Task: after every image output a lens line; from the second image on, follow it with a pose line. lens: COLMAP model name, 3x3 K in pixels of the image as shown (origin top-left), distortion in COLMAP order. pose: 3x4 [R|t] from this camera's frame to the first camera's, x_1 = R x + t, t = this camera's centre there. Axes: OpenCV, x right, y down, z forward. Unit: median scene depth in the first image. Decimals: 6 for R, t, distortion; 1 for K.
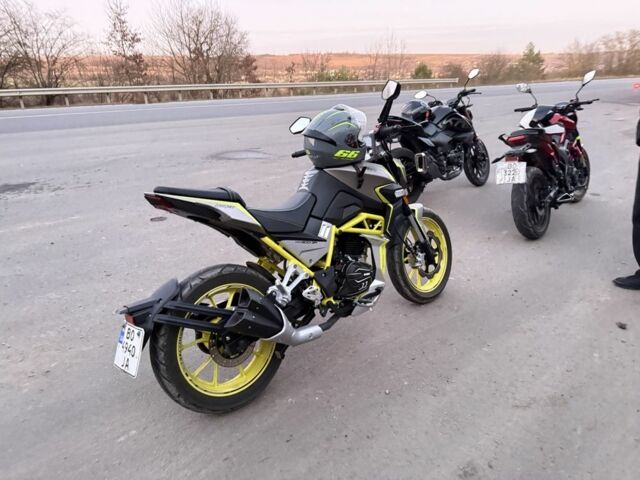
lens RADIAL K [[508.8, 0, 320.0], [0, 508.8, 240.0], [0, 0, 1]] dist [0.026843, -0.001687]
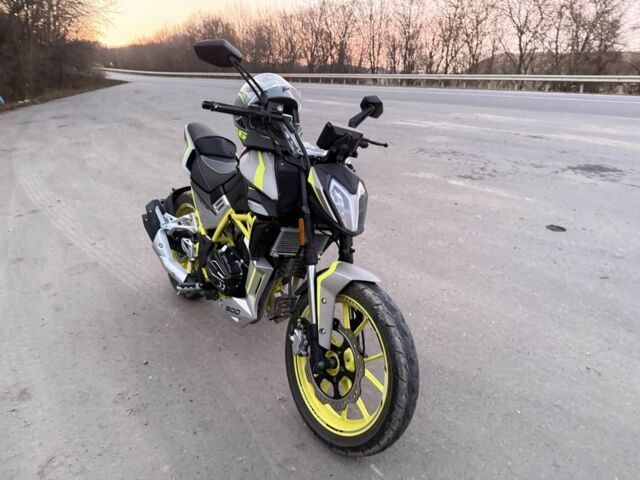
lens RADIAL K [[427.8, 0, 327.2], [0, 427.8, 234.0], [0, 0, 1]] dist [0.001916, -0.002804]
pose [[-0.113202, 0.371310, -0.921583, 0.822701], [-0.301672, 0.870913, 0.387950, -0.405337], [0.946668, 0.321932, 0.013424, 1.267110]]
